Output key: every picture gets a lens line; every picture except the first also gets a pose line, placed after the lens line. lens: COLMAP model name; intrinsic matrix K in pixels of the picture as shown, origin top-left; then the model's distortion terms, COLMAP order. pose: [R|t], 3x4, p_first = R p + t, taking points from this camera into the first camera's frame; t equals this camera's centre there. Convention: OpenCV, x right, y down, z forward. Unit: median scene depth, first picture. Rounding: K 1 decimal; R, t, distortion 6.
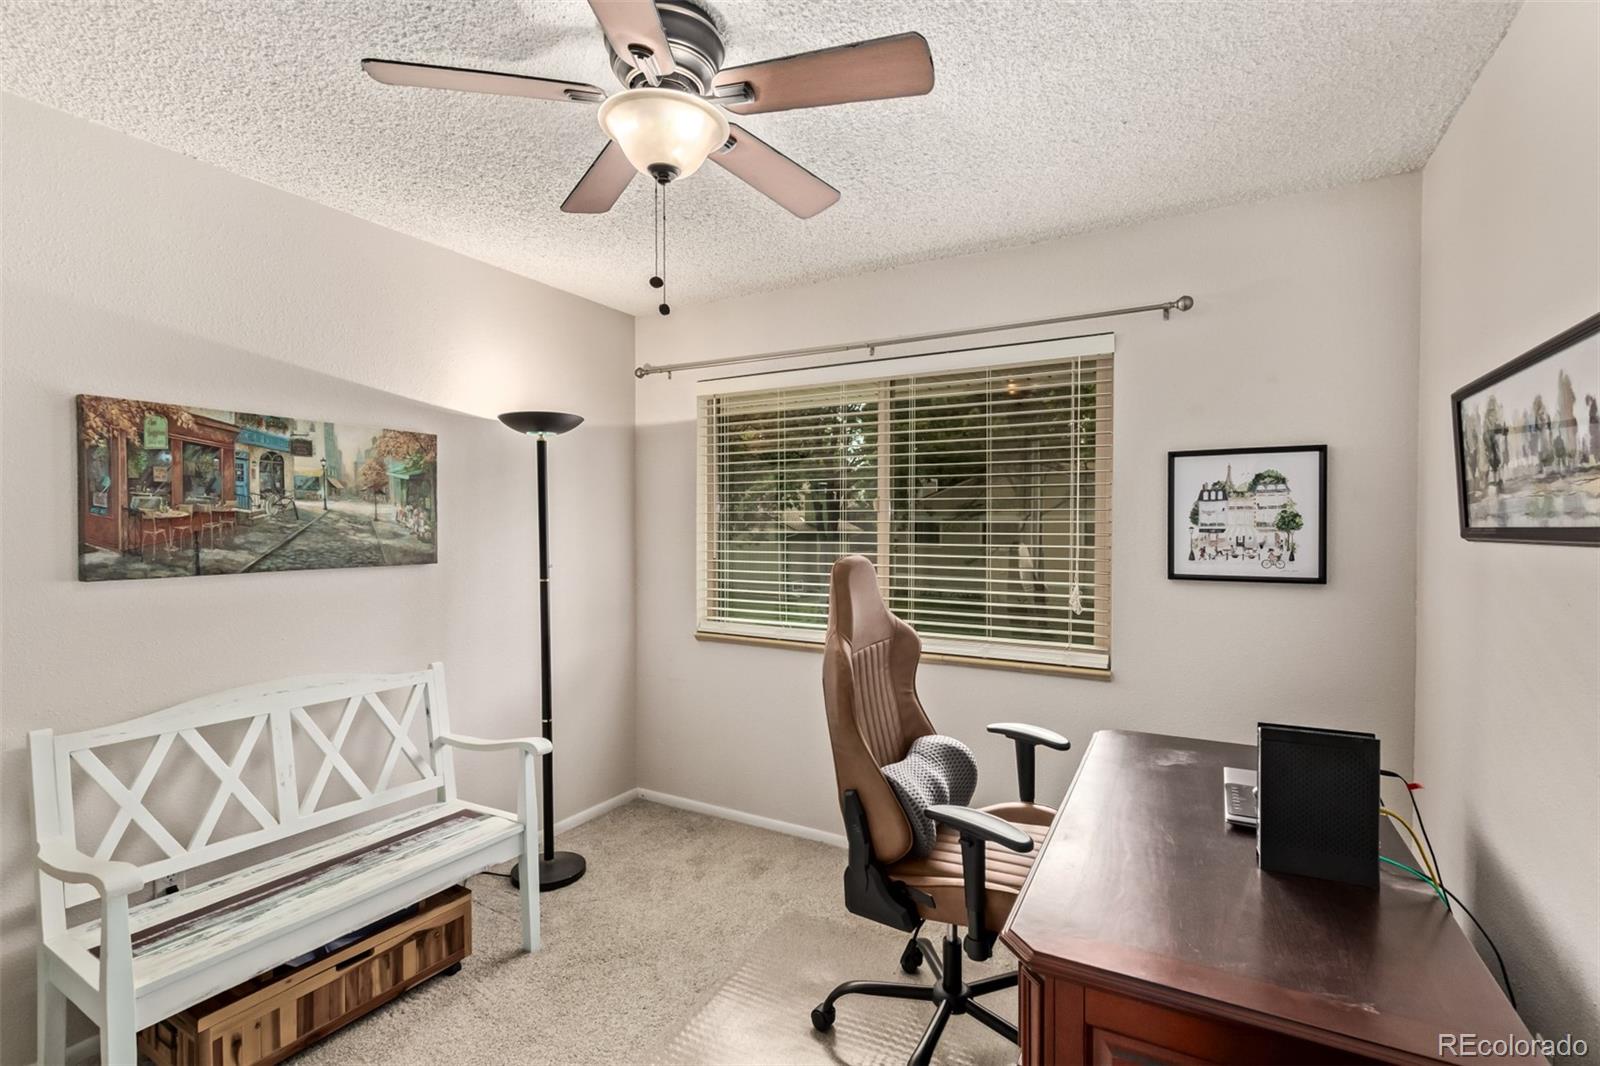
lens RADIAL K [[726.8, 0, 790.3], [0, 726.8, 527.2], [0, 0, 1]] dist [0.002366, 0.000002]
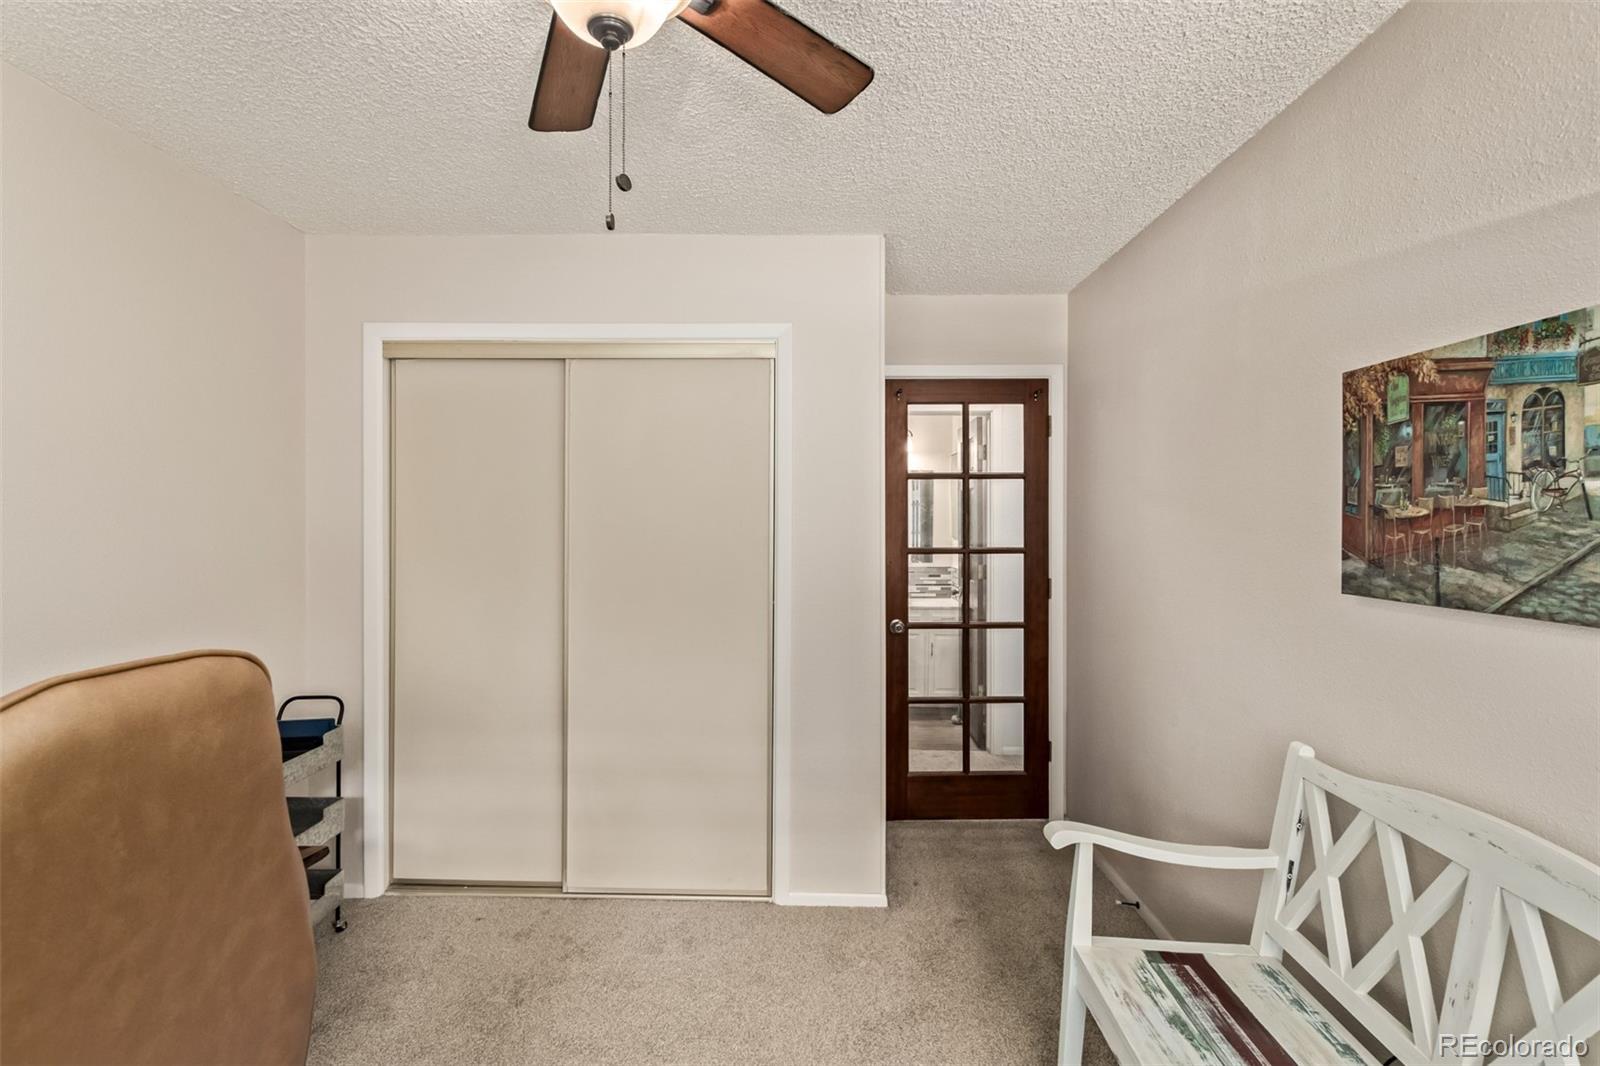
lens RADIAL K [[726.8, 0, 790.3], [0, 726.8, 527.2], [0, 0, 1]] dist [0.002366, 0.000002]
pose [[-0.875687, 0.000521, -0.482880, 0.004533], [-0.008615, 0.999823, 0.016701, -0.009834], [0.482803, 0.018785, -0.875527, 1.298238]]
